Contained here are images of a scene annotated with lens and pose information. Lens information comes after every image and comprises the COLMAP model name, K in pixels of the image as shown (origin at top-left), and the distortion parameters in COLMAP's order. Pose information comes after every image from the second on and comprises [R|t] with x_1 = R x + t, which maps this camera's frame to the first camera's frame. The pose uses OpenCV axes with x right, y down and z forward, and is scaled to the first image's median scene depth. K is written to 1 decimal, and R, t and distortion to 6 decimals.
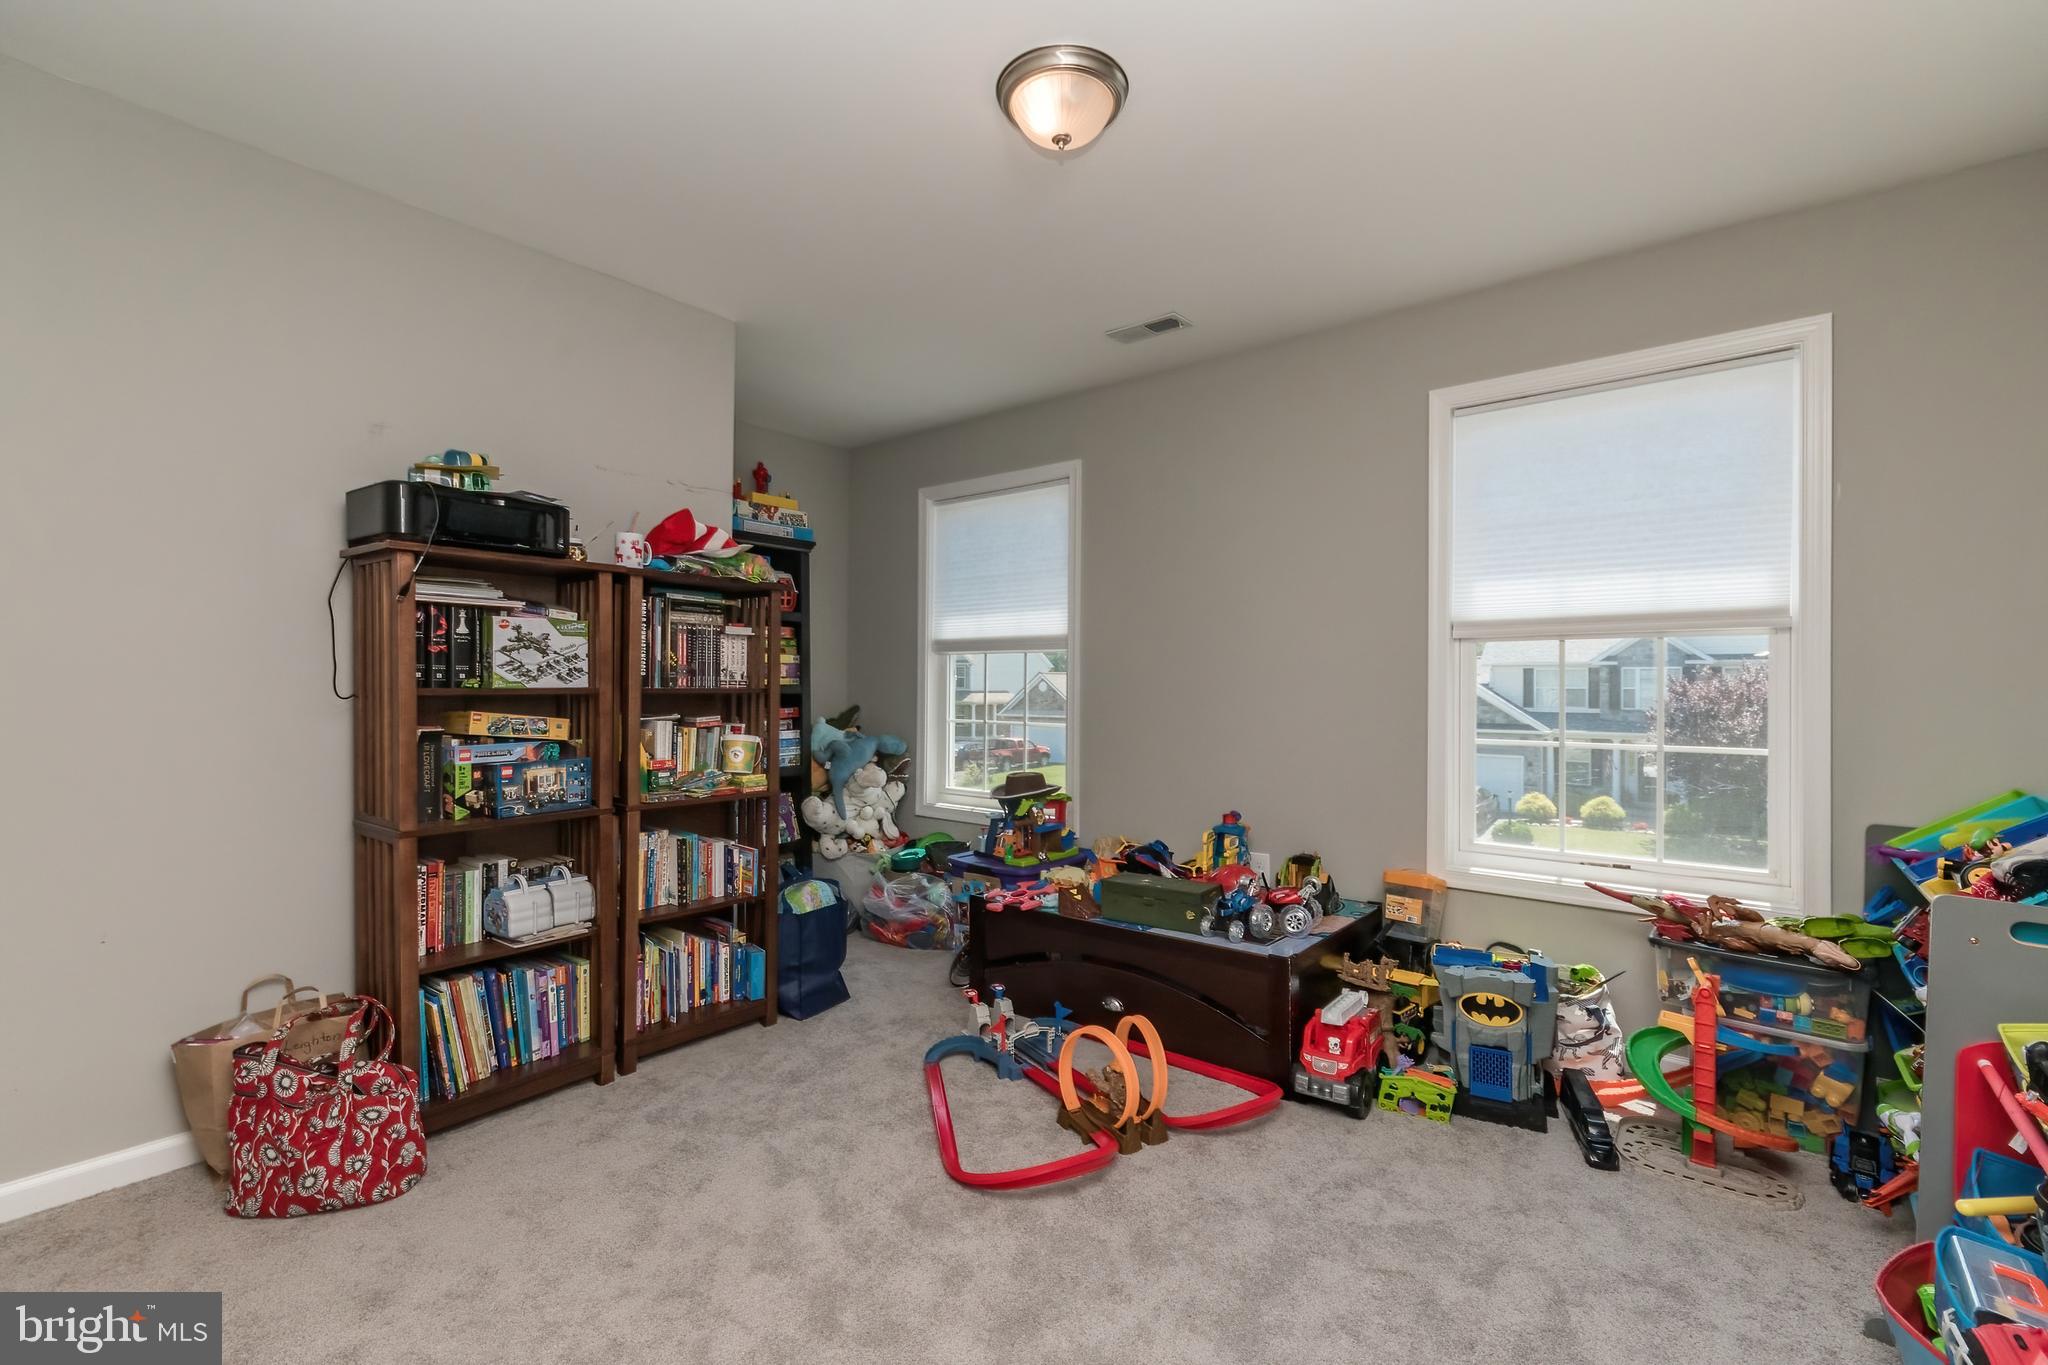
lens RADIAL K [[905.6, 0, 1022.5], [0, 905.6, 683.3], [0, 0, 1]] dist [0.006727, -0.000633]
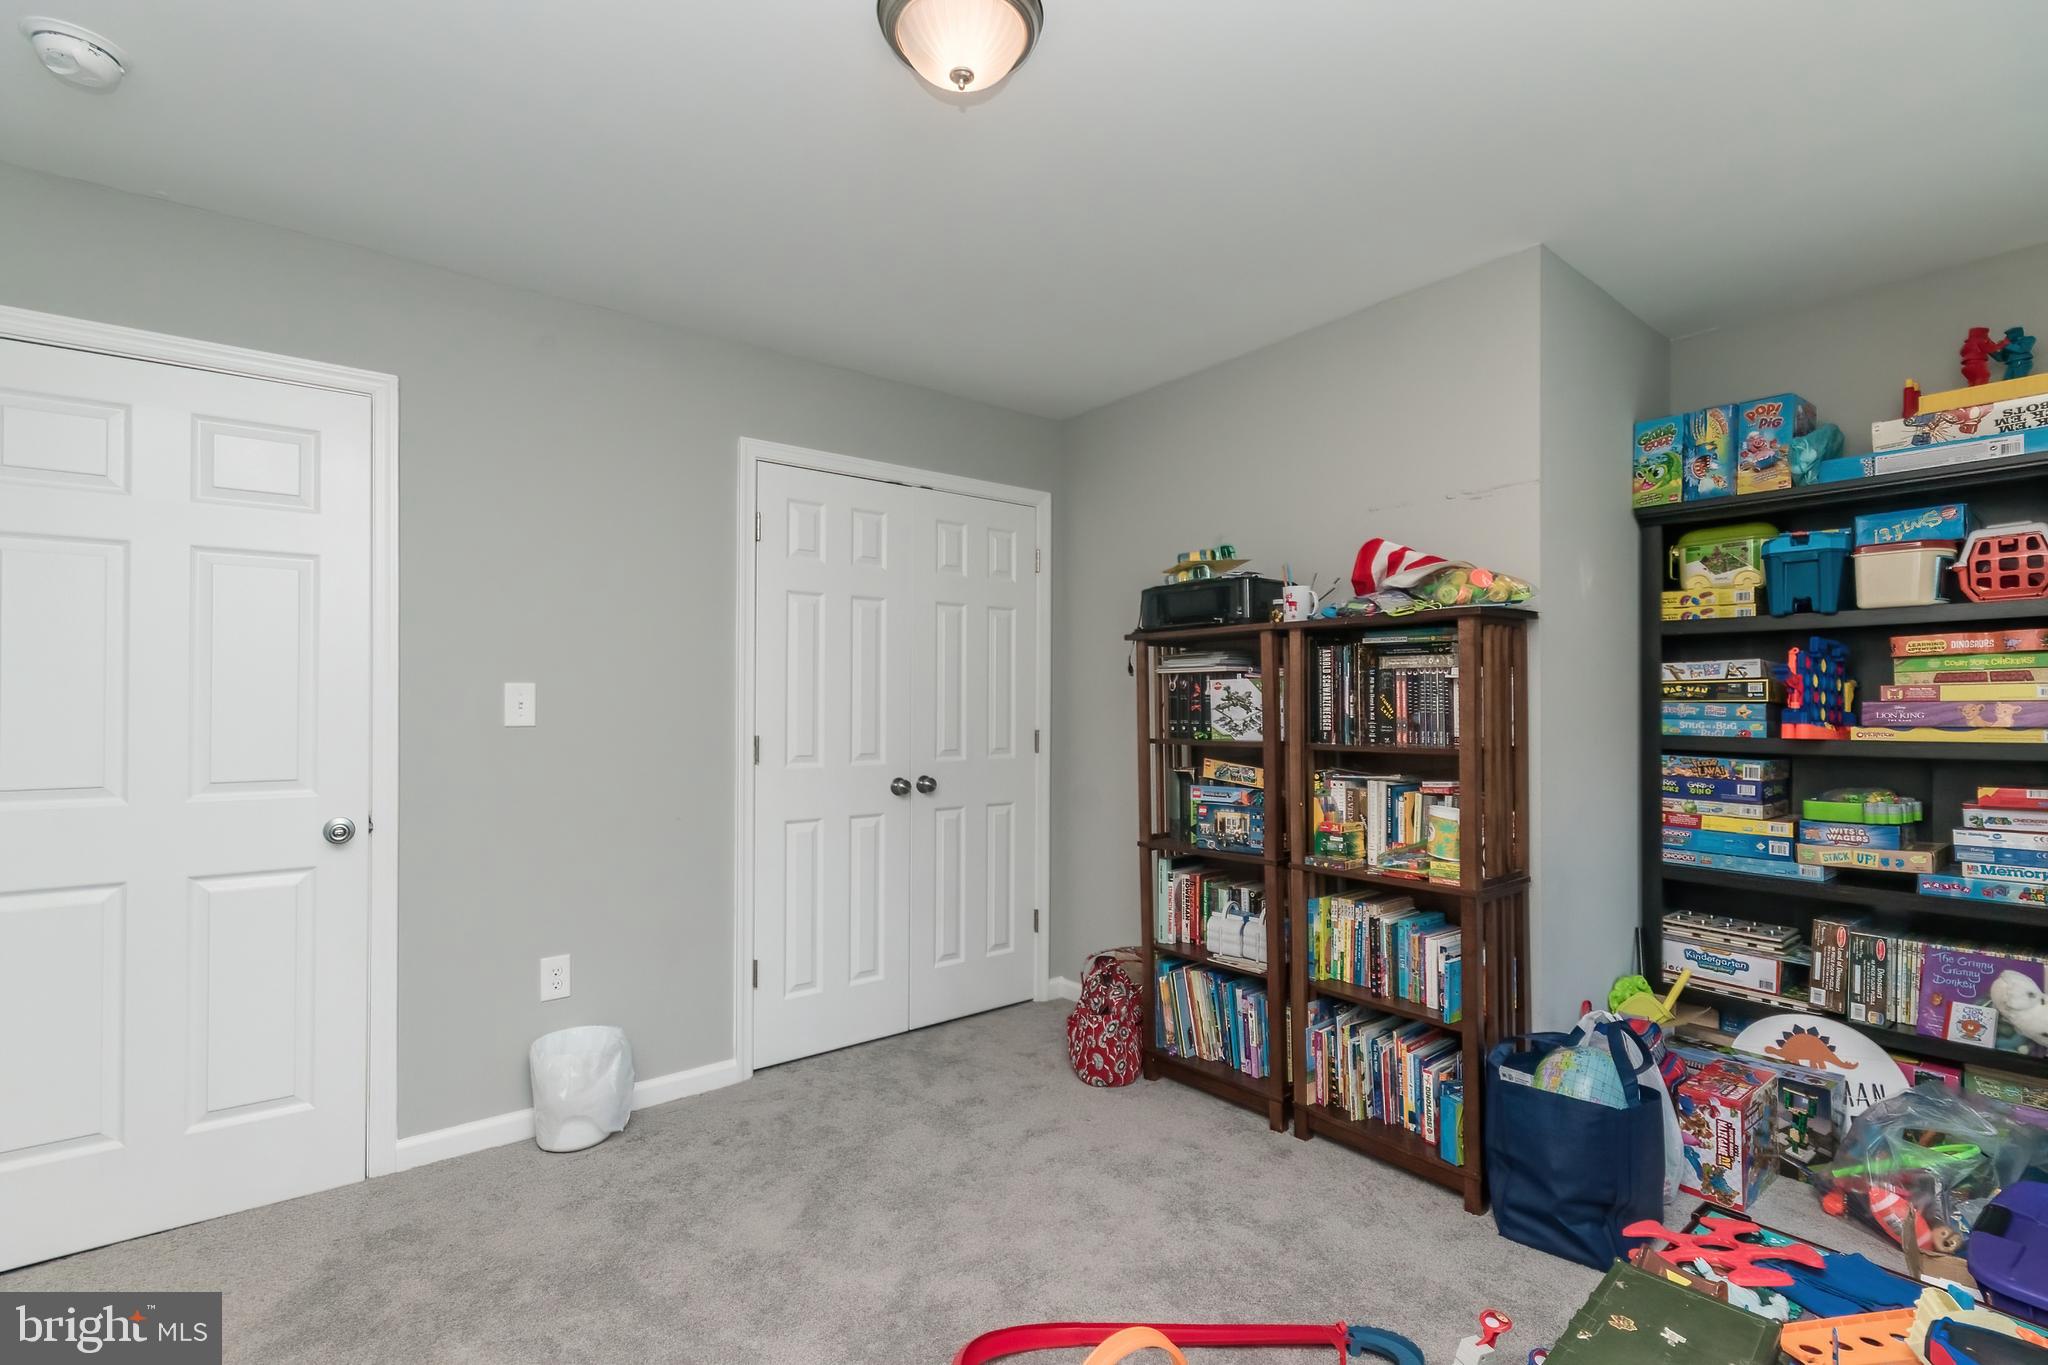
lens RADIAL K [[905.6, 0, 1030.9], [0, 905.6, 691.4], [0, 0, 1]] dist [0.006727, -0.000633]
pose [[-0.203885, -0.014623, -0.978886, 0.621588], [0.007665, 0.999834, -0.016533, -0.039397], [0.978965, -0.010874, -0.203739, 0.970486]]
